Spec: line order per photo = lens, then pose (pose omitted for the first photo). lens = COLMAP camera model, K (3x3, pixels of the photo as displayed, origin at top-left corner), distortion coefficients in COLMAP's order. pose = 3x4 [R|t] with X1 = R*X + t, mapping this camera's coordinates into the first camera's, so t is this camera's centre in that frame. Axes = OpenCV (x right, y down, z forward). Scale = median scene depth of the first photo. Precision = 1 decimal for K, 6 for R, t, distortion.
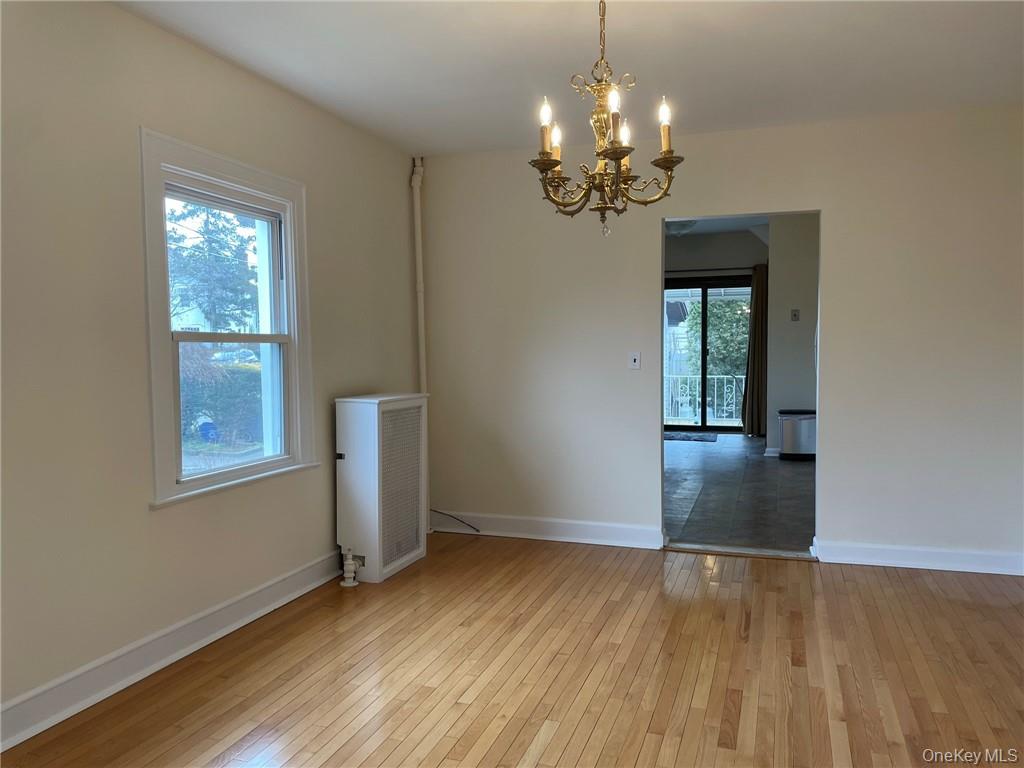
lens RADIAL K [[771.2, 0, 514.9], [0, 771.2, 381.2], [0, 0, 1]] dist [0.000933, 0.000536]
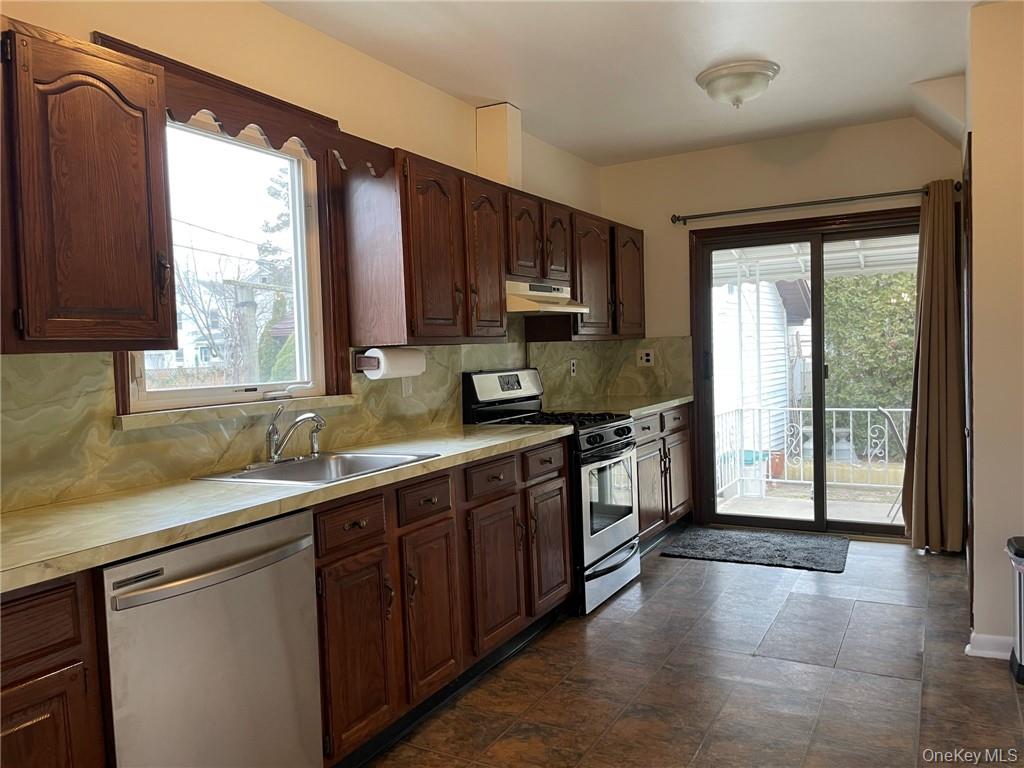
lens RADIAL K [[771.2, 0, 511.9], [0, 771.2, 384.3], [0, 0, 1]] dist [0.000933, 0.000536]
pose [[0.983800, -0.015968, -0.178558, 0.139641], [0.015082, 0.999866, -0.006321, -0.030230], [0.178635, 0.003525, 0.983909, 0.475822]]
